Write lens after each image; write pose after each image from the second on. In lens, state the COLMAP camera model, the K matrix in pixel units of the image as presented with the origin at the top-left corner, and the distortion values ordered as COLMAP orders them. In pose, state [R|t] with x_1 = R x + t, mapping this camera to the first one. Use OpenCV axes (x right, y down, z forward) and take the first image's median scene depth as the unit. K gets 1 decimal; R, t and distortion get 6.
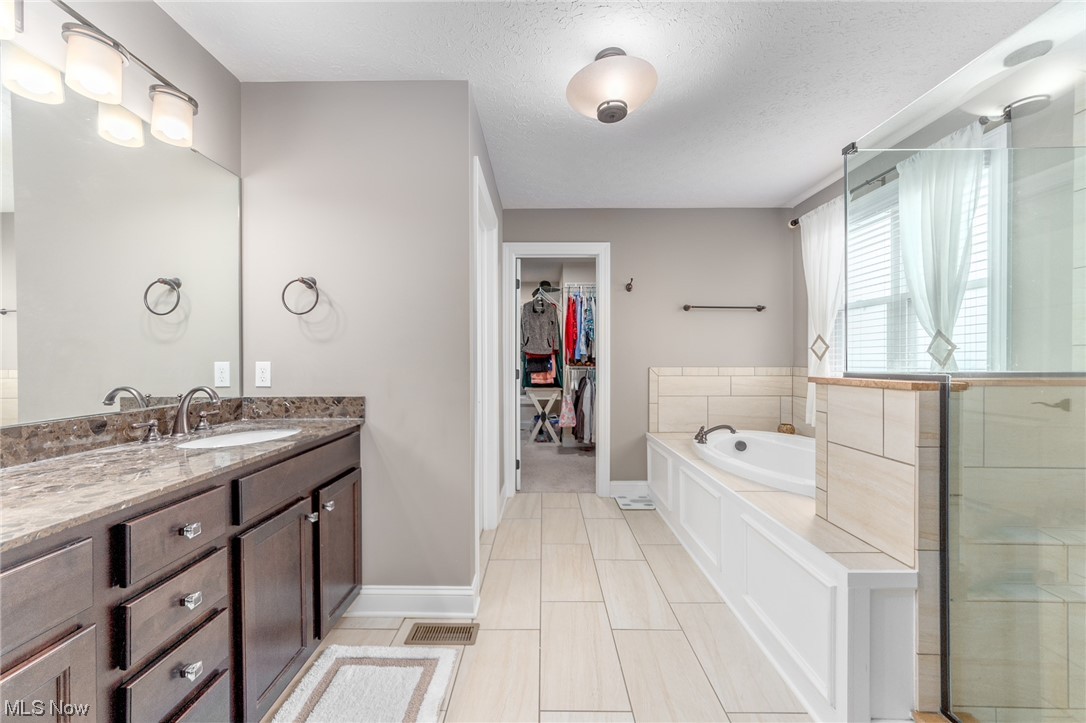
lens RADIAL K [[402.5, 0, 541.1], [0, 402.5, 351.7], [0, 0, 1]] dist [0.001353, -0.000044]
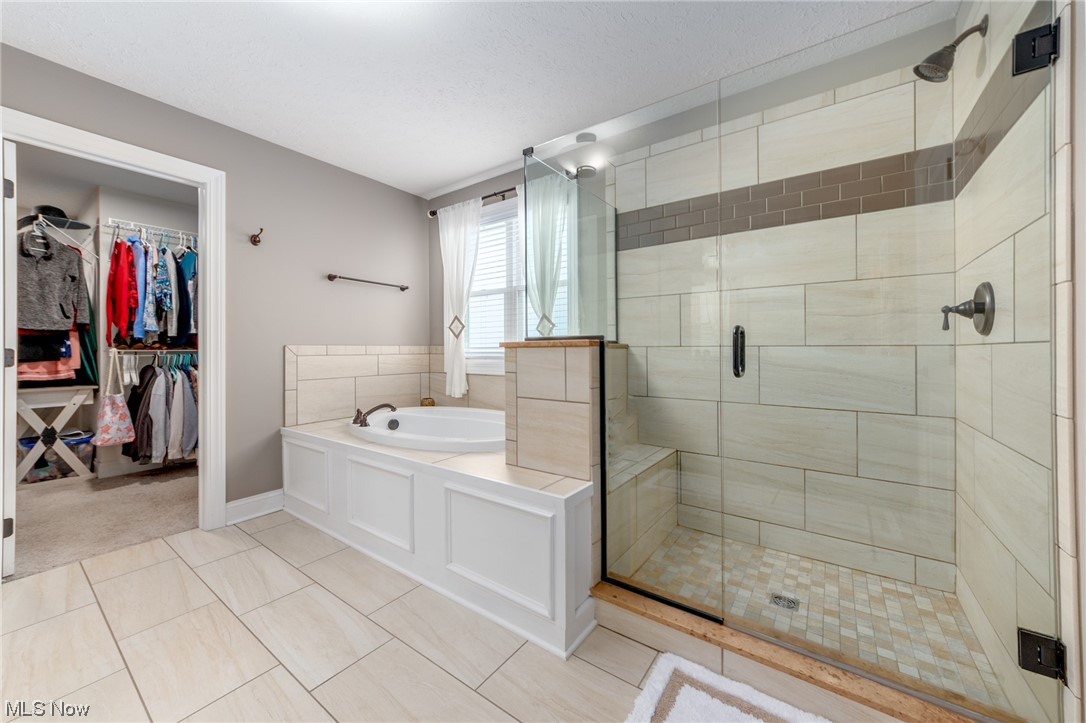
lens RADIAL K [[402.5, 0, 532.2], [0, 402.5, 345.0], [0, 0, 1]] dist [0.001353, -0.000044]
pose [[0.585757, 0.007611, 0.810451, -0.099060], [-0.010317, 0.999945, -0.001934, 0.037150], [-0.810421, -0.007229, 0.585803, 0.146067]]
